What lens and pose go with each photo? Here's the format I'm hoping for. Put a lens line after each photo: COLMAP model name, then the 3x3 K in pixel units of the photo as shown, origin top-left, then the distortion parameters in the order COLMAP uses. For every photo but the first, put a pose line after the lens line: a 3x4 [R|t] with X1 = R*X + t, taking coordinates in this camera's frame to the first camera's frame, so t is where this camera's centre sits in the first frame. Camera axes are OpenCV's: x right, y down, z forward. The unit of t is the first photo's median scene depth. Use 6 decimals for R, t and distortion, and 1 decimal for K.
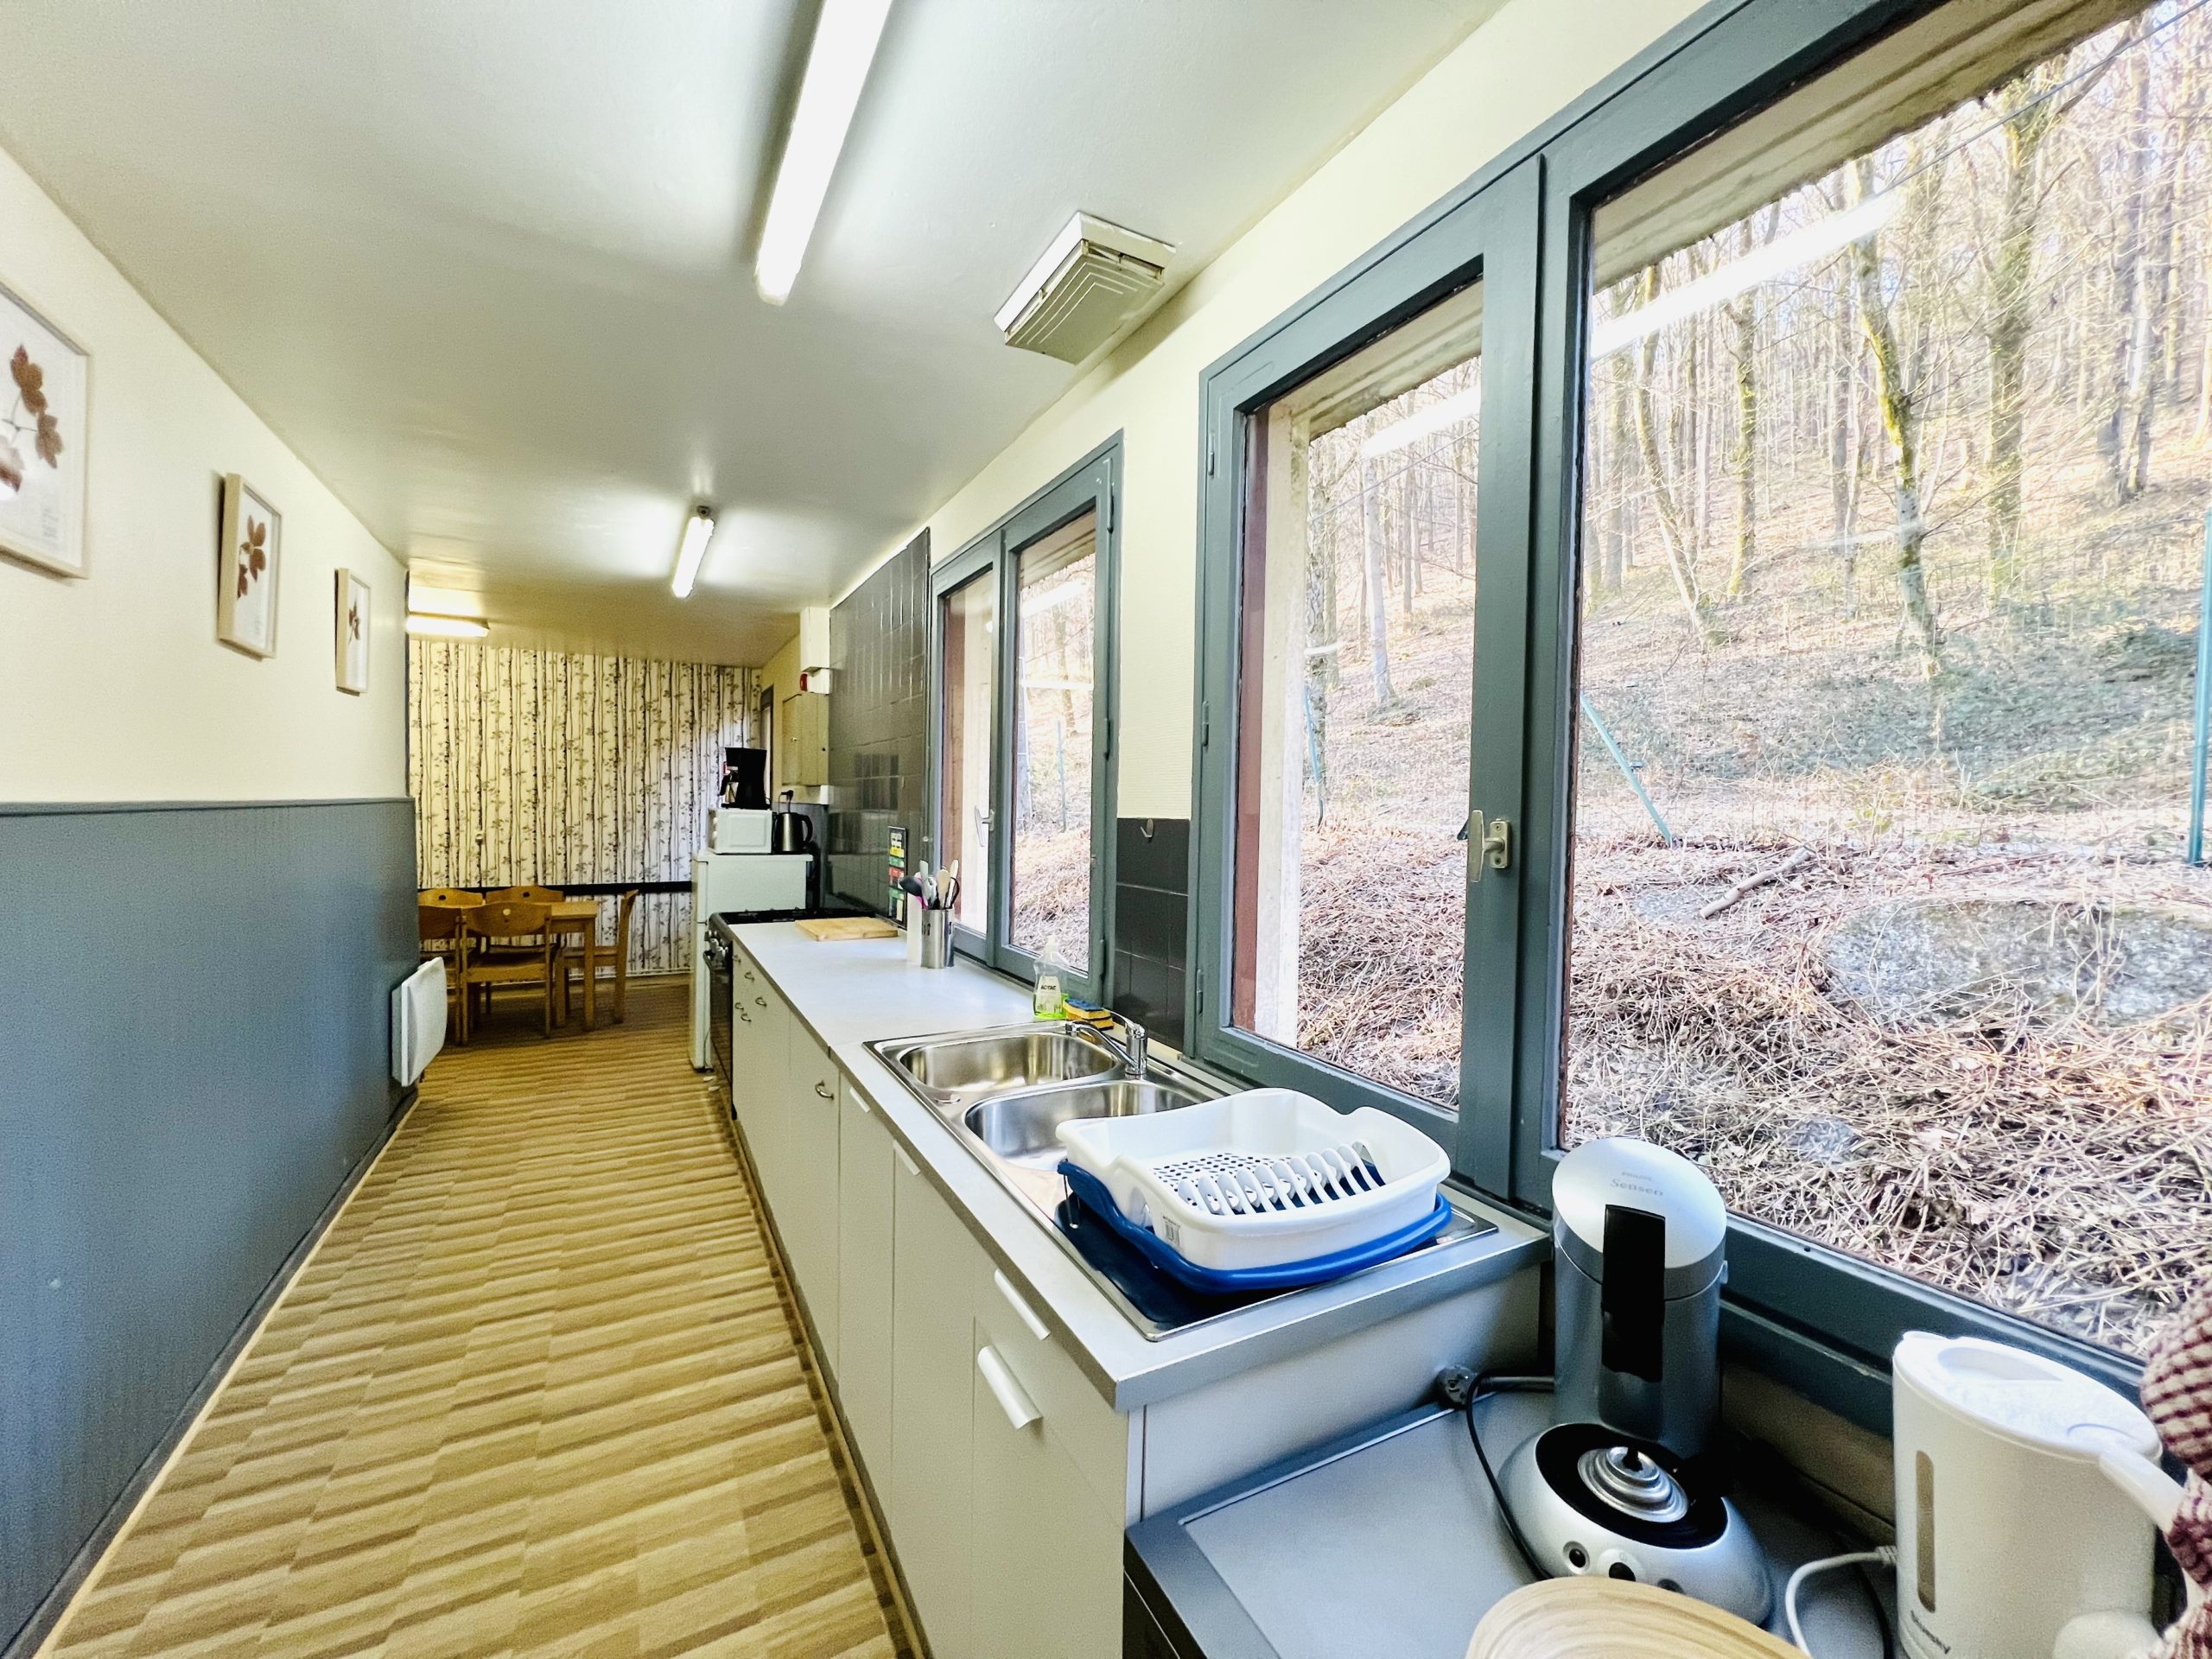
lens RADIAL K [[889.4, 0, 1110.2], [0, 889.4, 822.5], [0, 0, 1]] dist [-0.001274, -0.000099]
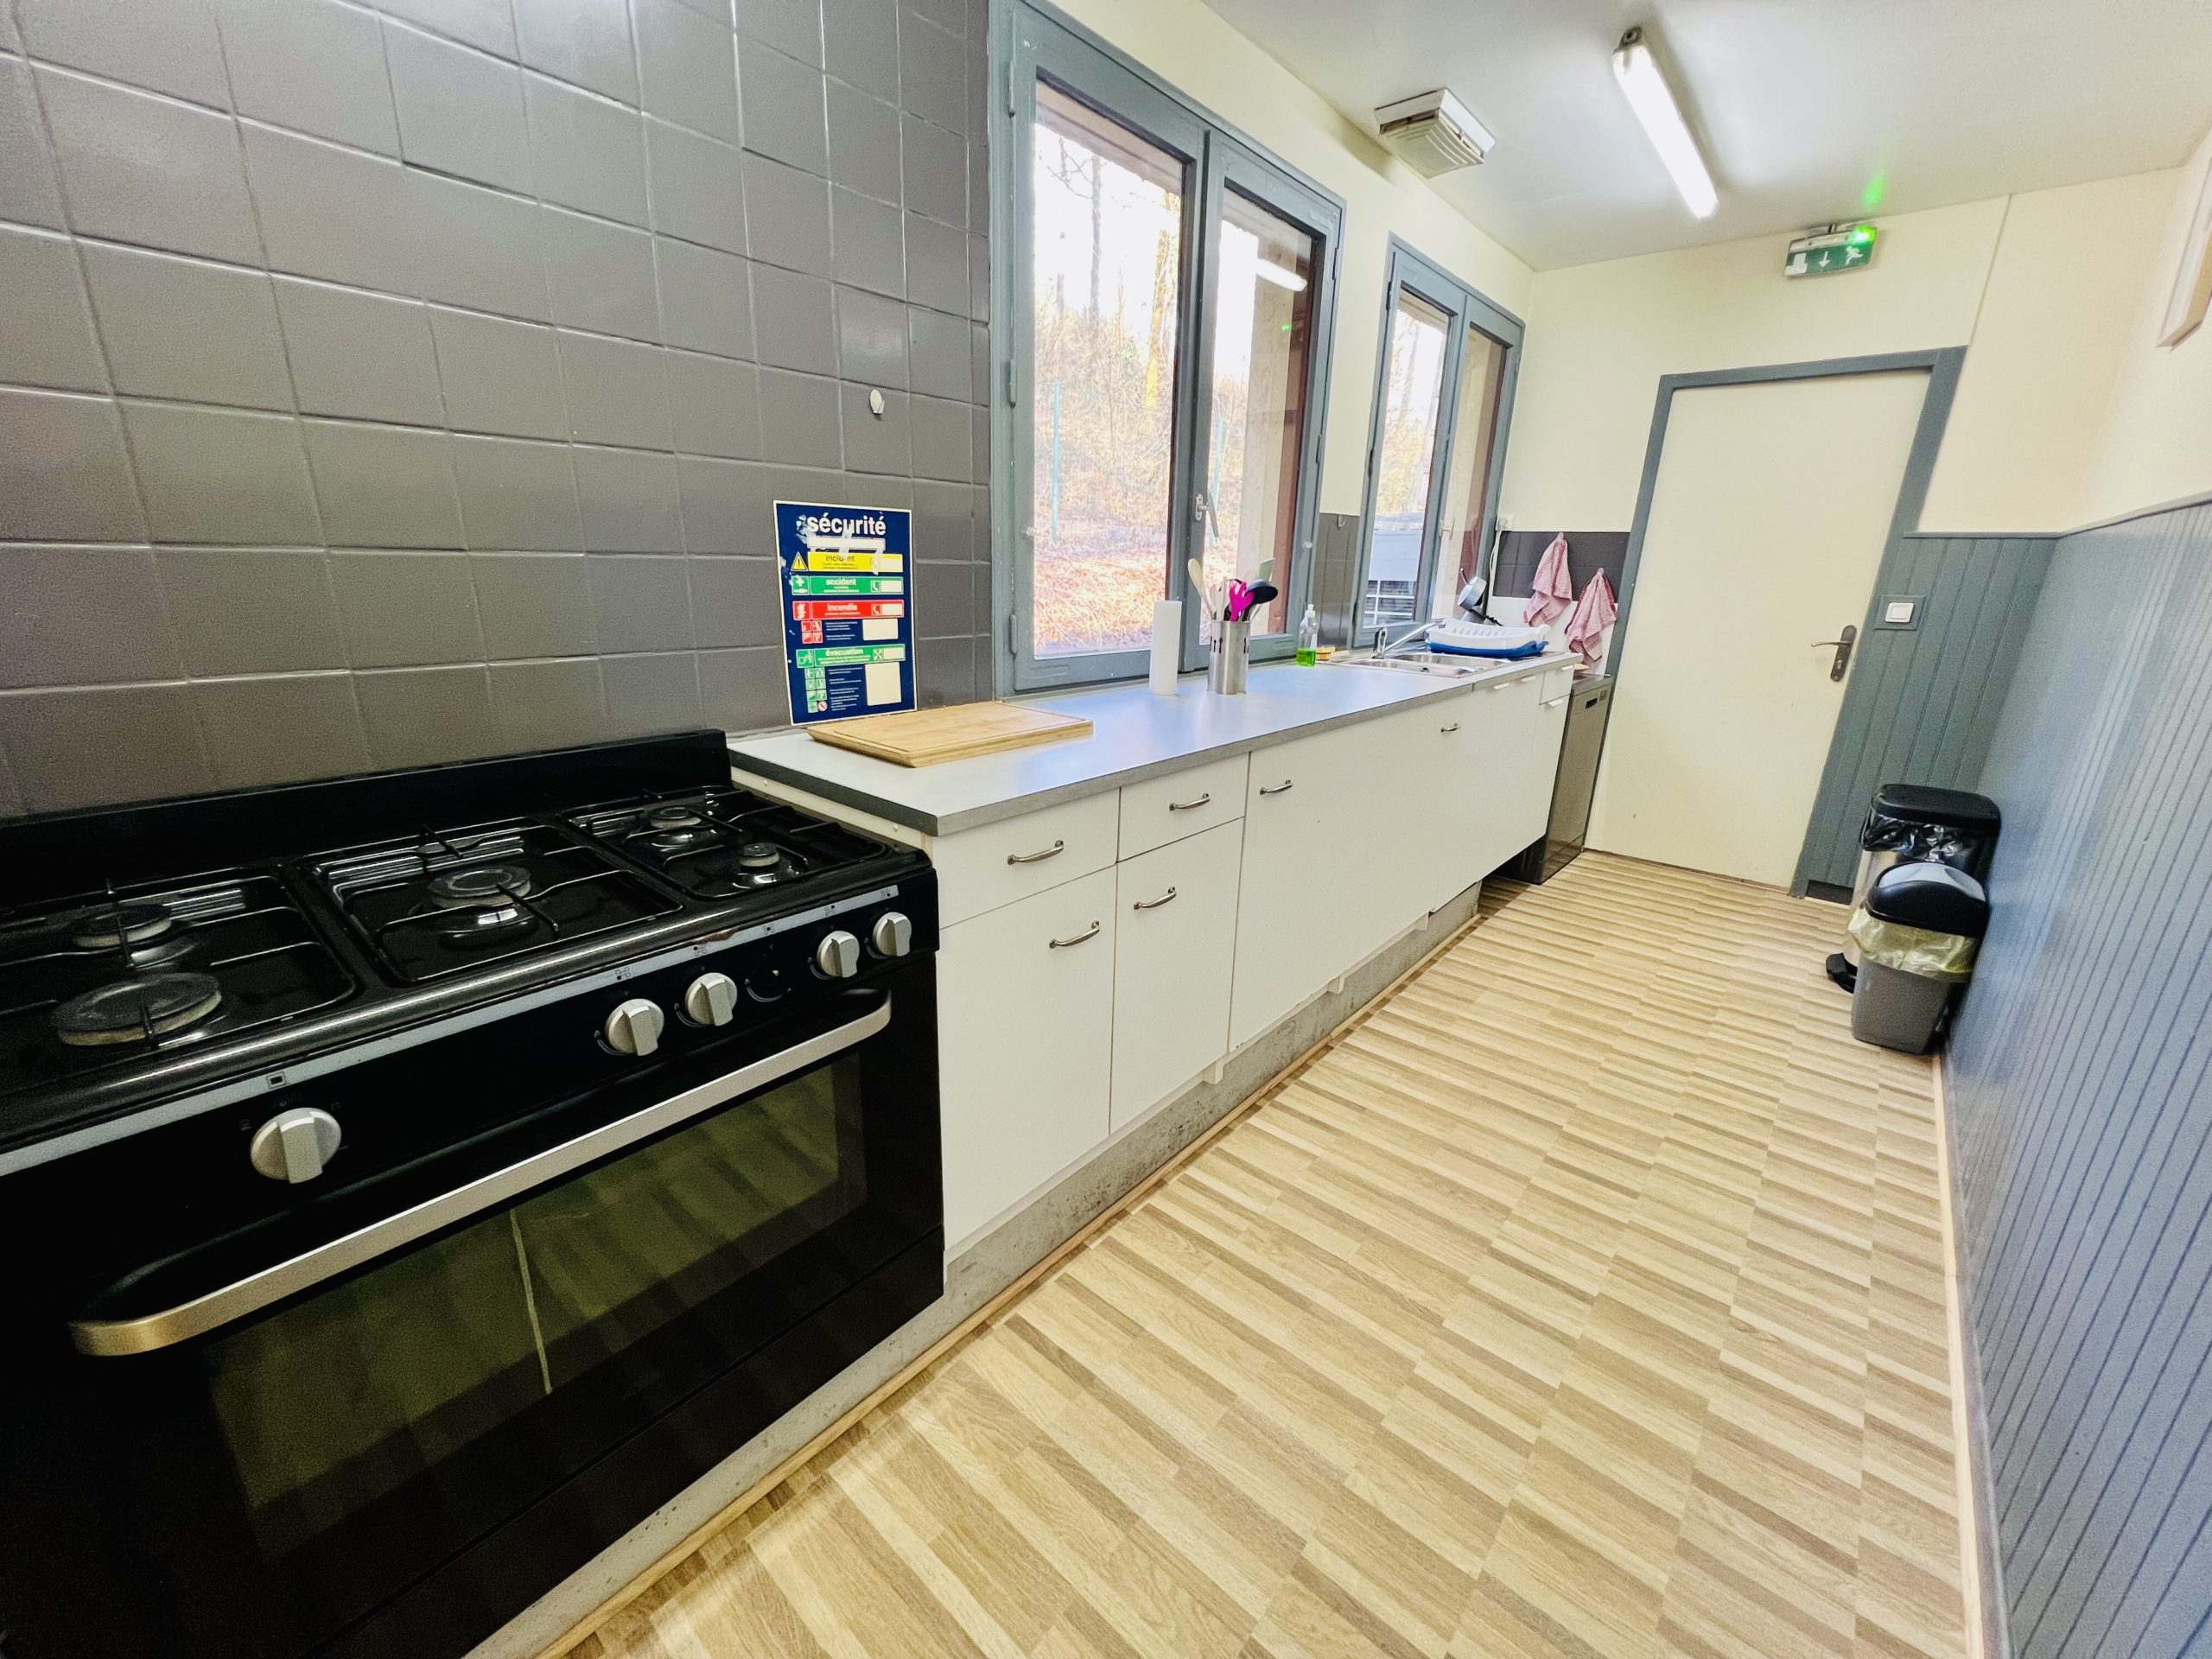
lens RADIAL K [[889.4, 0, 1097.6], [0, 889.4, 828.8], [0, 0, 1]] dist [-0.001274, -0.000099]
pose [[-0.346080, -0.297318, 0.889849, -1.245043], [-0.017740, 0.950363, 0.310637, 0.035714], [-0.938037, 0.091719, -0.334176, 1.785505]]
